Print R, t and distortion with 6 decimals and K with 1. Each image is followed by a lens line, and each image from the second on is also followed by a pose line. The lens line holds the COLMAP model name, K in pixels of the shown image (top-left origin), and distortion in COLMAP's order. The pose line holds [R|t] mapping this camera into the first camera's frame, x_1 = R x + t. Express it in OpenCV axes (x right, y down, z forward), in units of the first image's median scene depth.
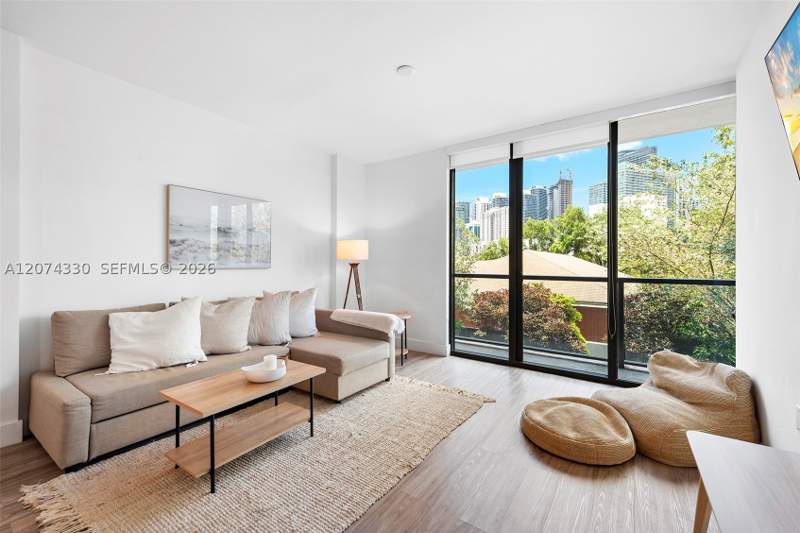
lens RADIAL K [[329.7, 0, 400.0], [0, 329.7, 266.5], [0, 0, 1]] dist [0.019062, -0.000008]
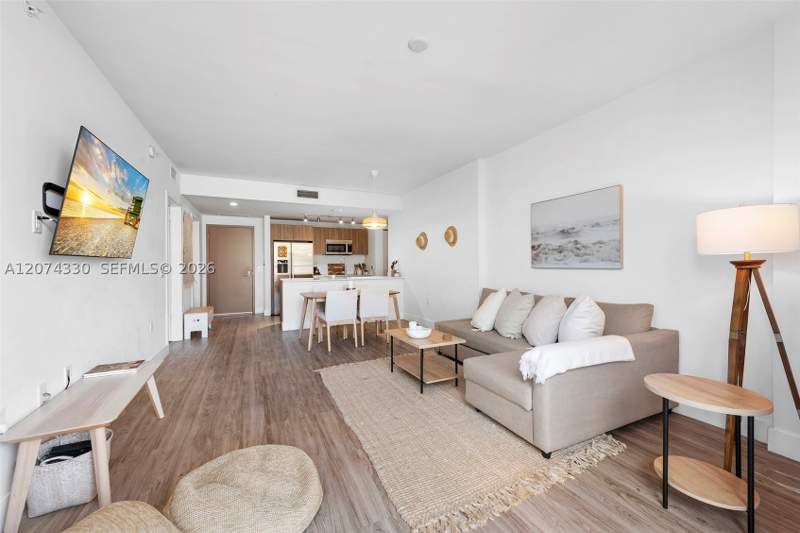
lens RADIAL K [[319.6, 0, 400.0], [0, 319.6, 266.5], [0, 0, 1]] dist [0.000109, -0.000232]
pose [[-0.508938, 0.005289, -0.860787, 0.638681], [-0.002554, 0.999967, 0.007654, -0.005807], [0.860799, 0.006094, -0.508908, 1.126212]]
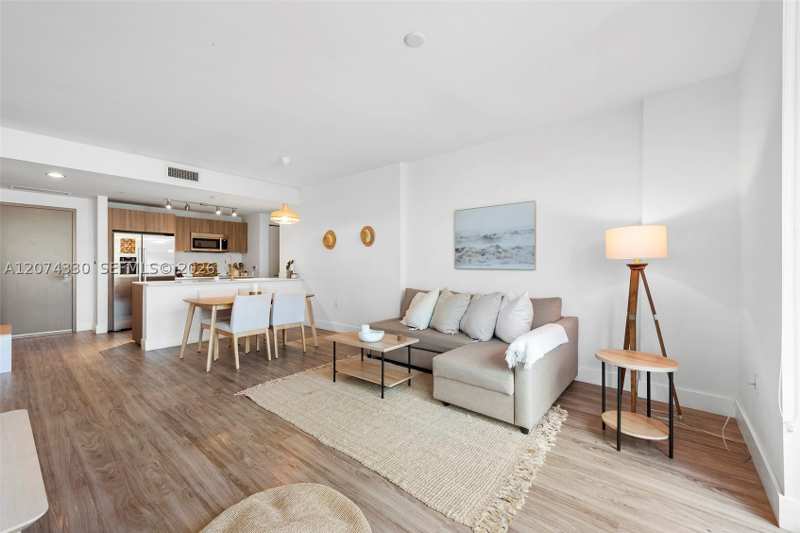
lens RADIAL K [[329.3, 0, 400.0], [0, 329.3, 266.5], [0, 0, 1]] dist [0.001205, -0.000178]
pose [[-0.100894, 0.000581, -0.994897, 0.719594], [-0.011392, 0.999934, 0.001739, -0.001559], [0.994832, 0.011509, -0.100881, 0.850514]]
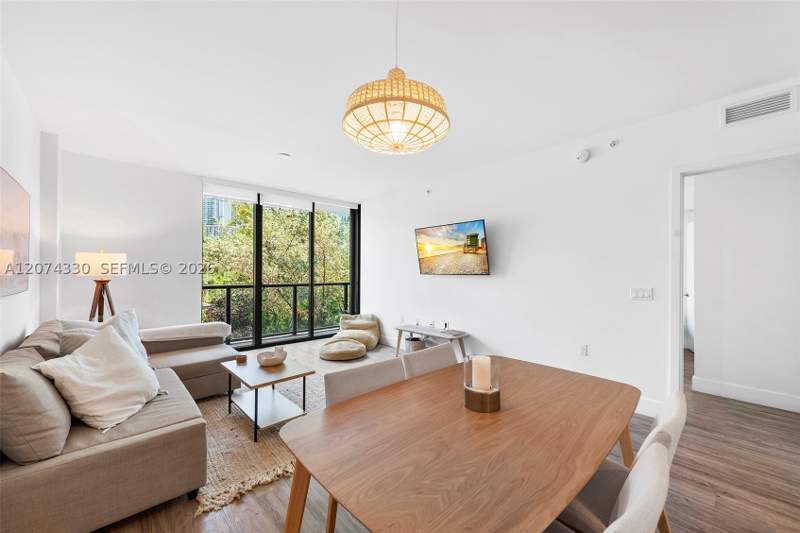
lens RADIAL K [[319.6, 0, 400.0], [0, 319.6, 266.5], [0, 0, 1]] dist [0.000109, -0.000232]
pose [[0.227663, 0.009535, 0.973693, -1.042070], [0.011479, 0.999856, -0.012475, -0.034669], [-0.973672, 0.014017, 0.227521, 0.100702]]
